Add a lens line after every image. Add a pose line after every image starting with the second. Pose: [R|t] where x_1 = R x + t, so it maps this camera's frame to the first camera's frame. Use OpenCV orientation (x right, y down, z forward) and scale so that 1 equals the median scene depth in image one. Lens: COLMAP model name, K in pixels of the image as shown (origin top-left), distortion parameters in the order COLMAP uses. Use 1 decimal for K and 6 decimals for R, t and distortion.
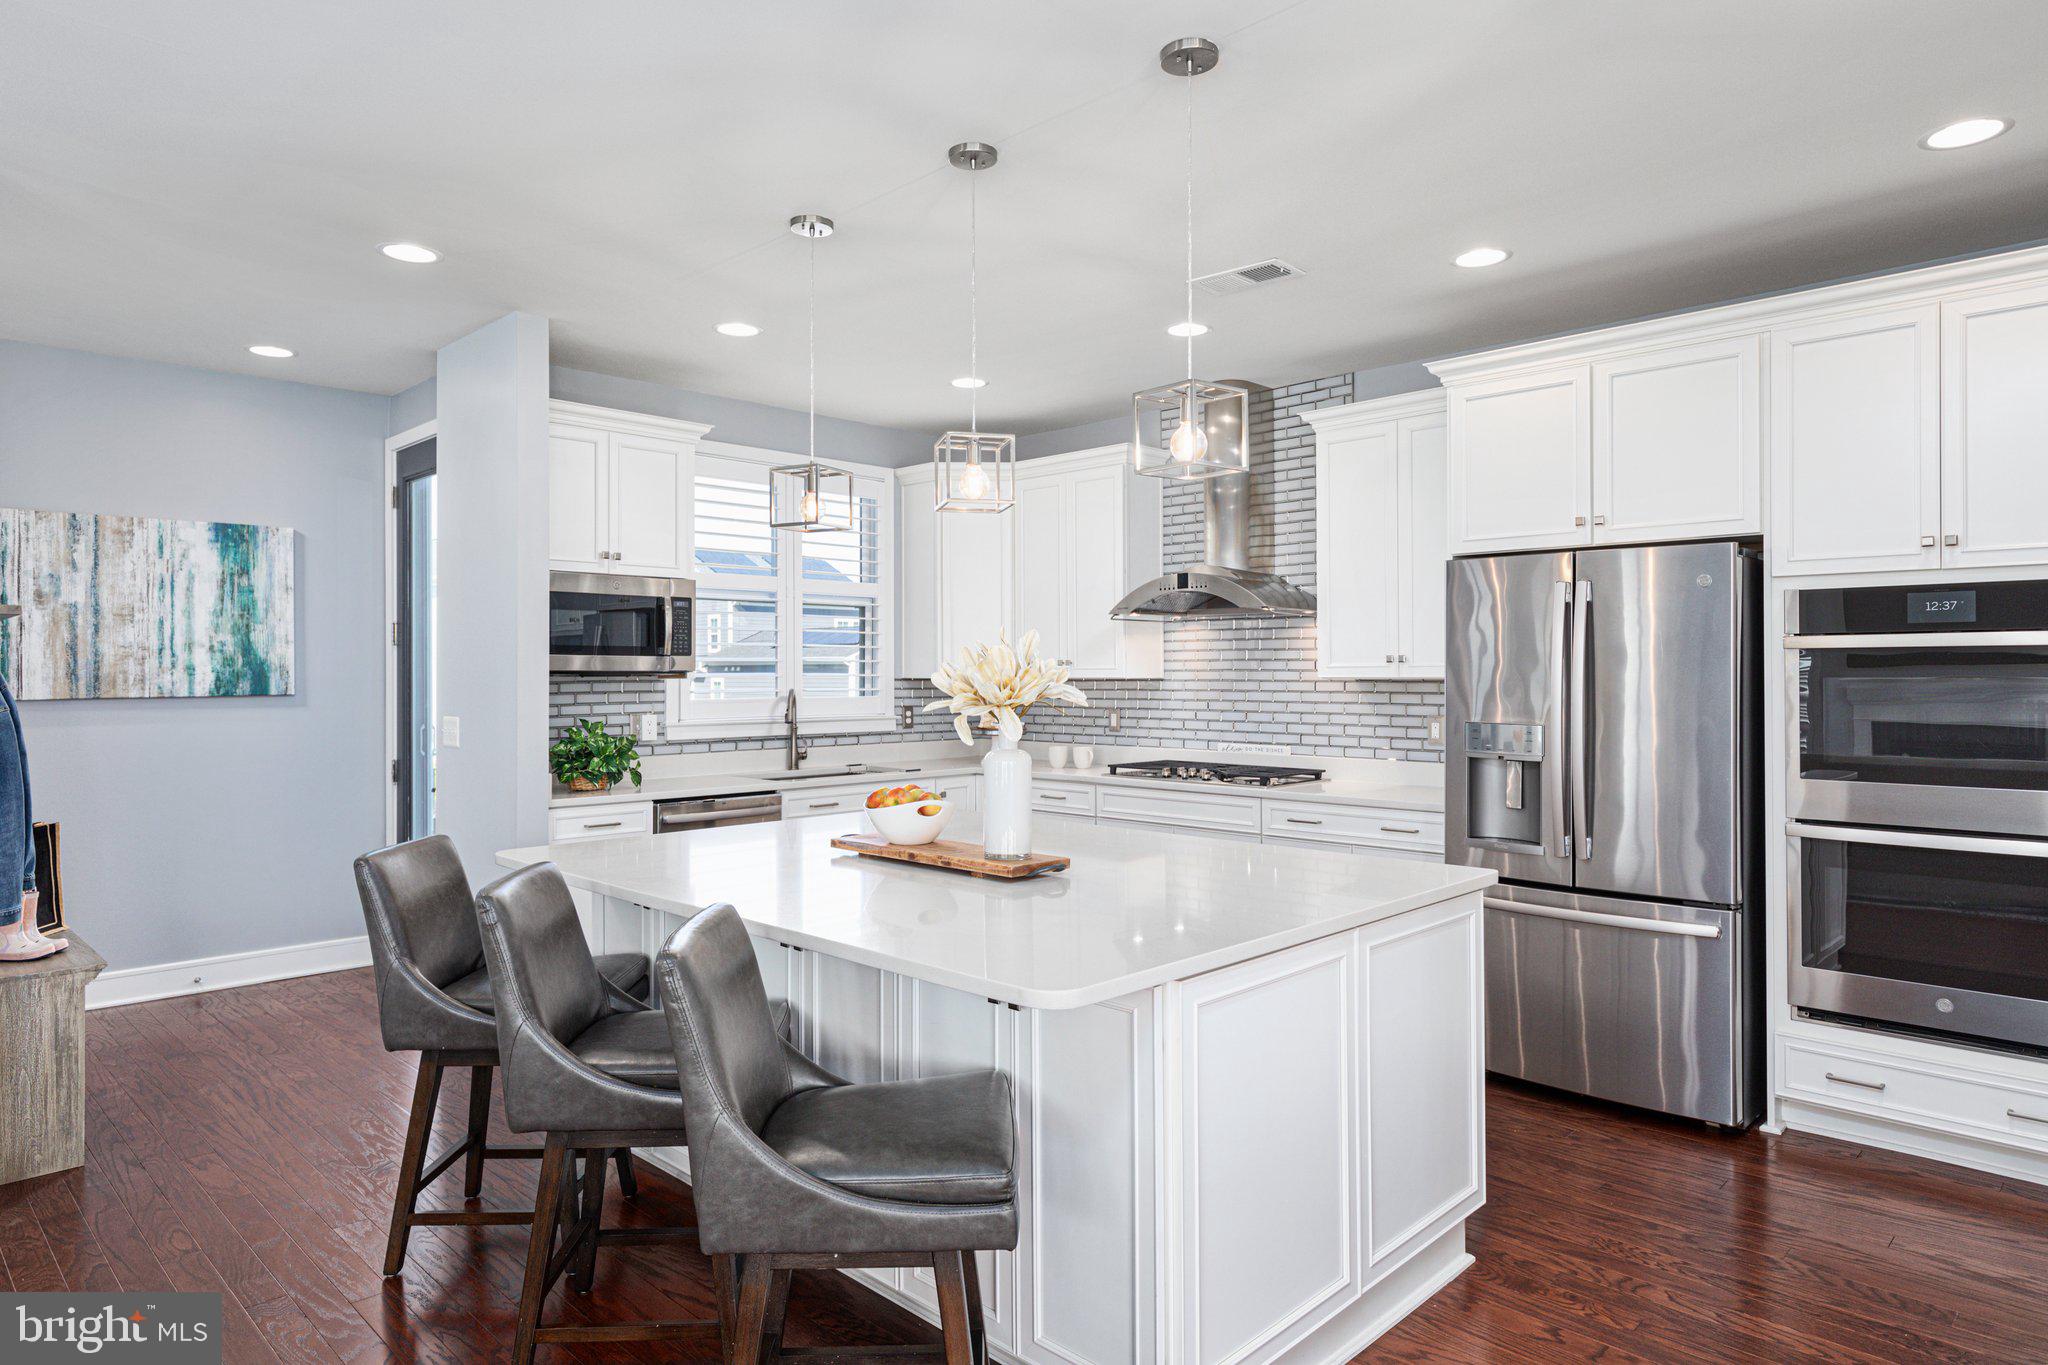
lens RADIAL K [[1205.6, 0, 1024.0], [0, 1205.6, 682.5], [0, 0, 1]] dist [0.000884, -0.001281]
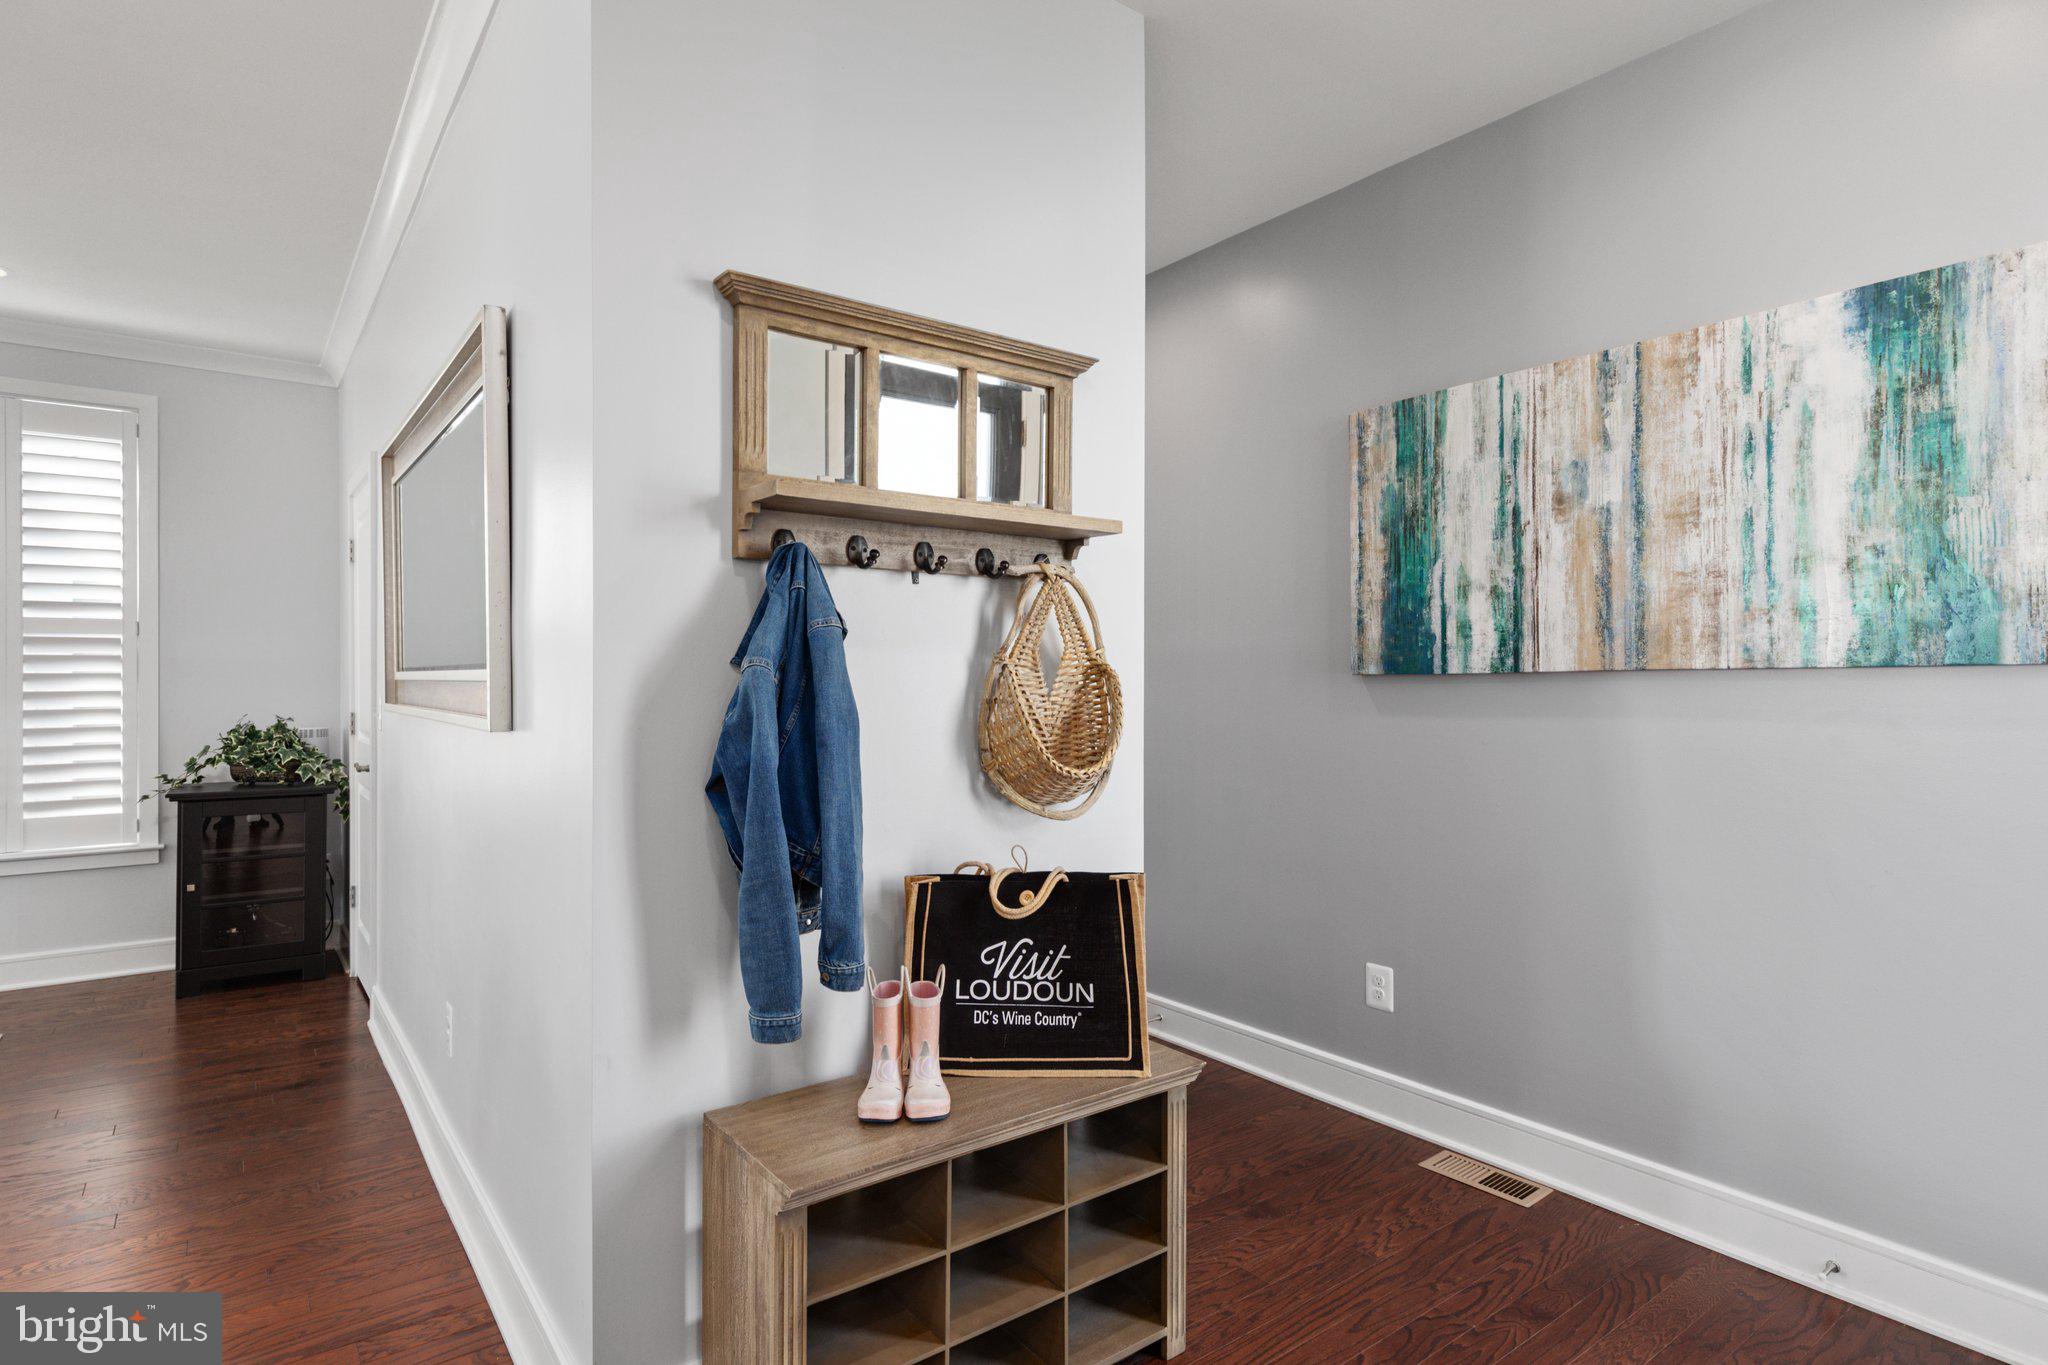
lens RADIAL K [[1064.3, 0, 1024.0], [0, 1064.3, 682.5], [0, 0, 1]] dist [-0.000482, -0.000170]
pose [[-0.143648, 0.004243, -0.989620, -0.226185], [-0.006719, 0.999964, 0.005263, 0.017393], [0.989606, 0.007405, -0.143615, 0.747551]]
